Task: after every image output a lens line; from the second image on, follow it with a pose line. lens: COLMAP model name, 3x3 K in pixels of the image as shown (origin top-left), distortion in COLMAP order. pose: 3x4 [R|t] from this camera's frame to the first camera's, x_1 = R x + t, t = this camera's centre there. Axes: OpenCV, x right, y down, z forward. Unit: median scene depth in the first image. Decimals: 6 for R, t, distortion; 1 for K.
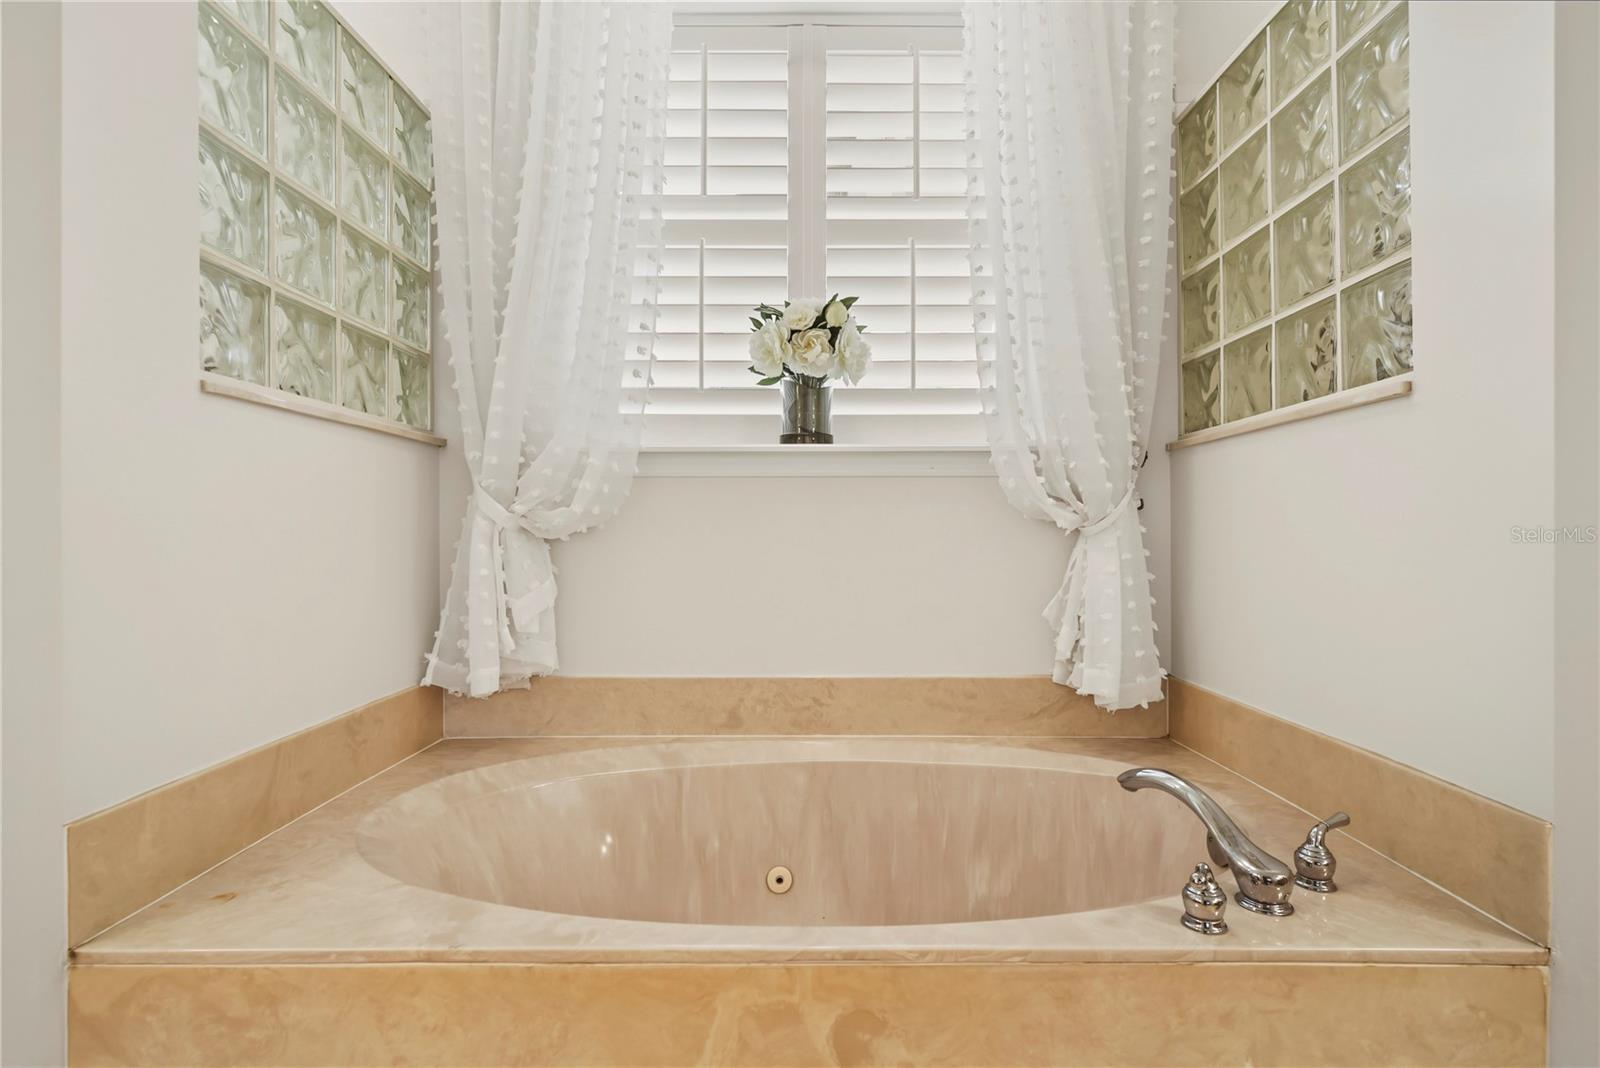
lens RADIAL K [[830.3, 0, 792.0], [0, 830.3, 532.9], [0, 0, 1]] dist [-0.006576, 0.001547]
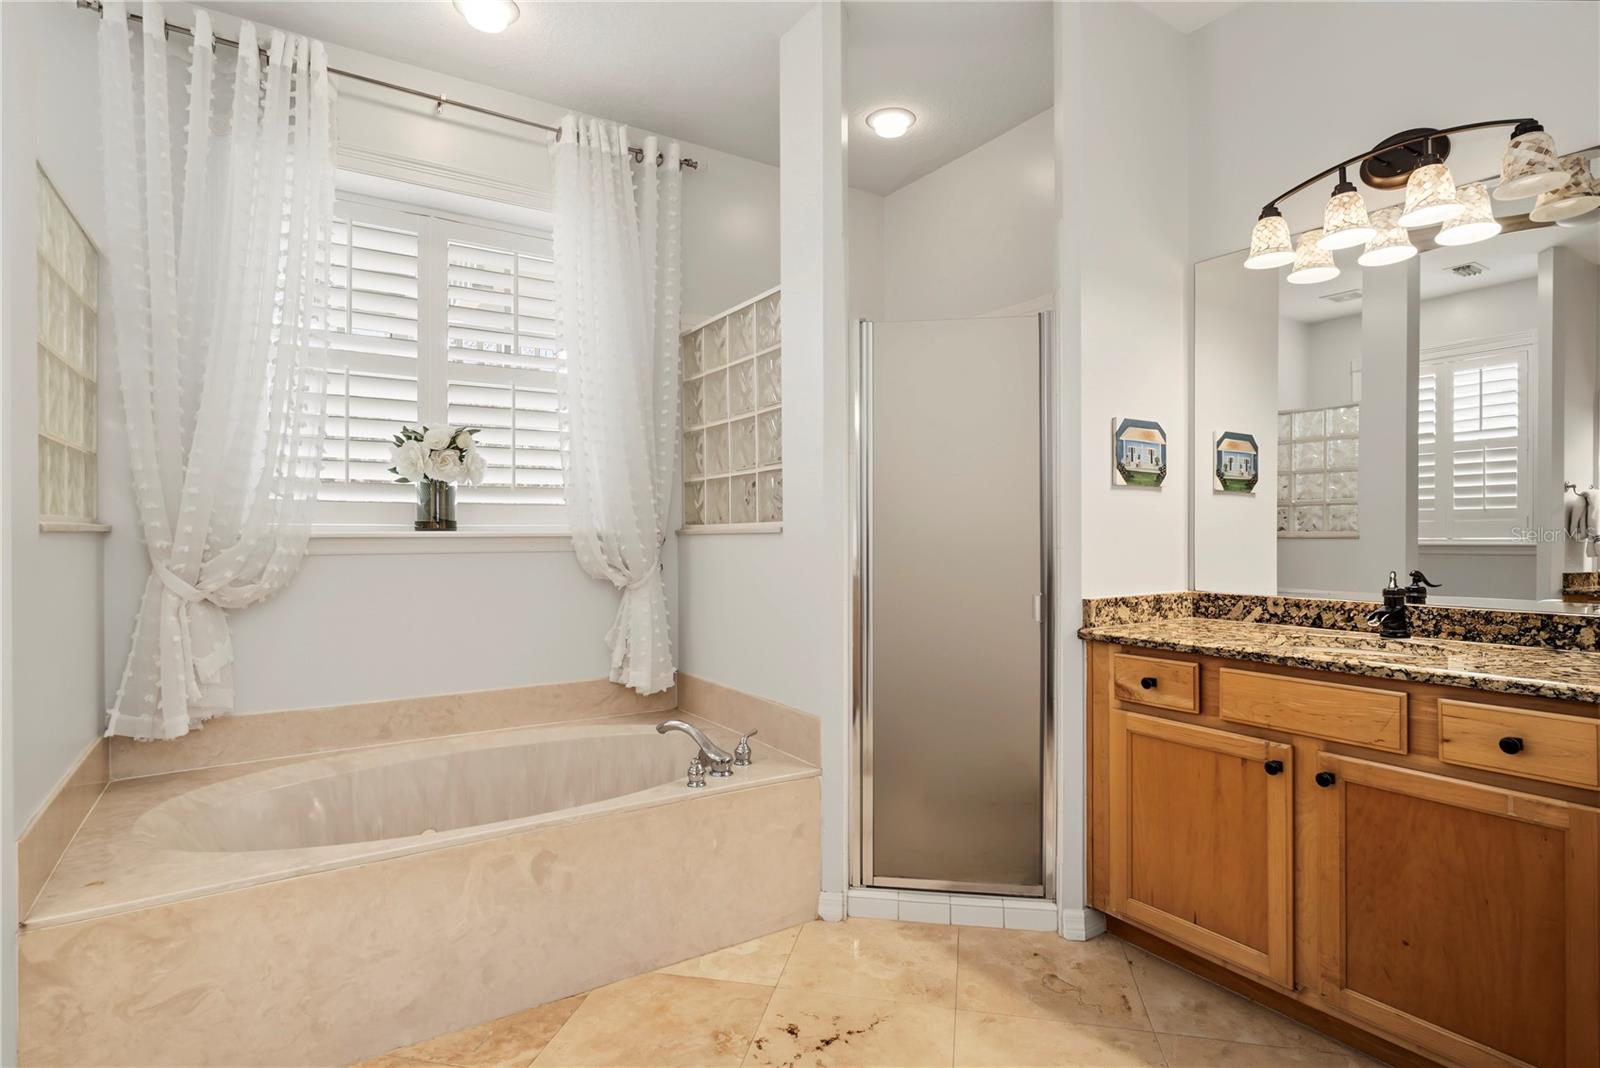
lens RADIAL K [[830.3, 0, 798.5], [0, 830.3, 536.1], [0, 0, 1]] dist [-0.006576, 0.001547]
pose [[0.835094, -0.003634, 0.550095, -0.271424], [0.002057, 0.999992, 0.003483, -0.108854], [-0.550104, -0.001777, 0.835095, -0.551569]]
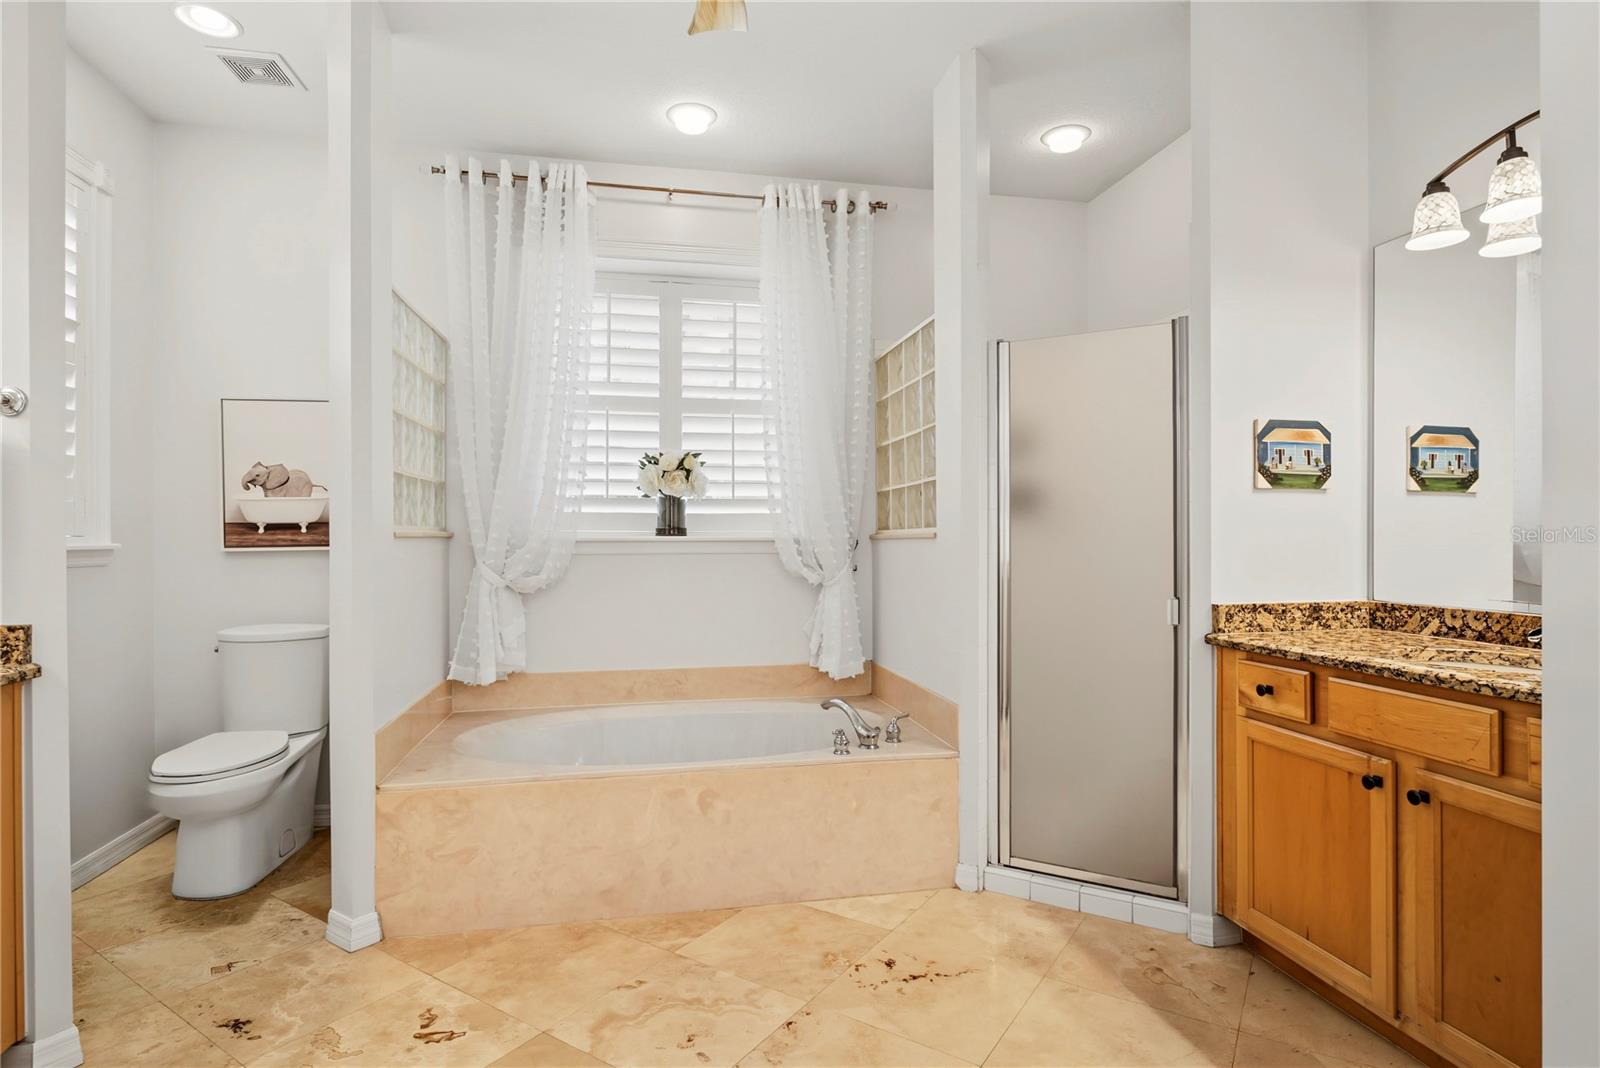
lens RADIAL K [[830.3, 0, 792.2], [0, 830.3, 542.4], [0, 0, 1]] dist [-0.006576, 0.001547]
pose [[0.979288, -0.002925, 0.202450, -0.097004], [0.001867, 0.999984, 0.005419, -0.109304], [-0.202463, -0.004929, 0.979278, -0.830760]]
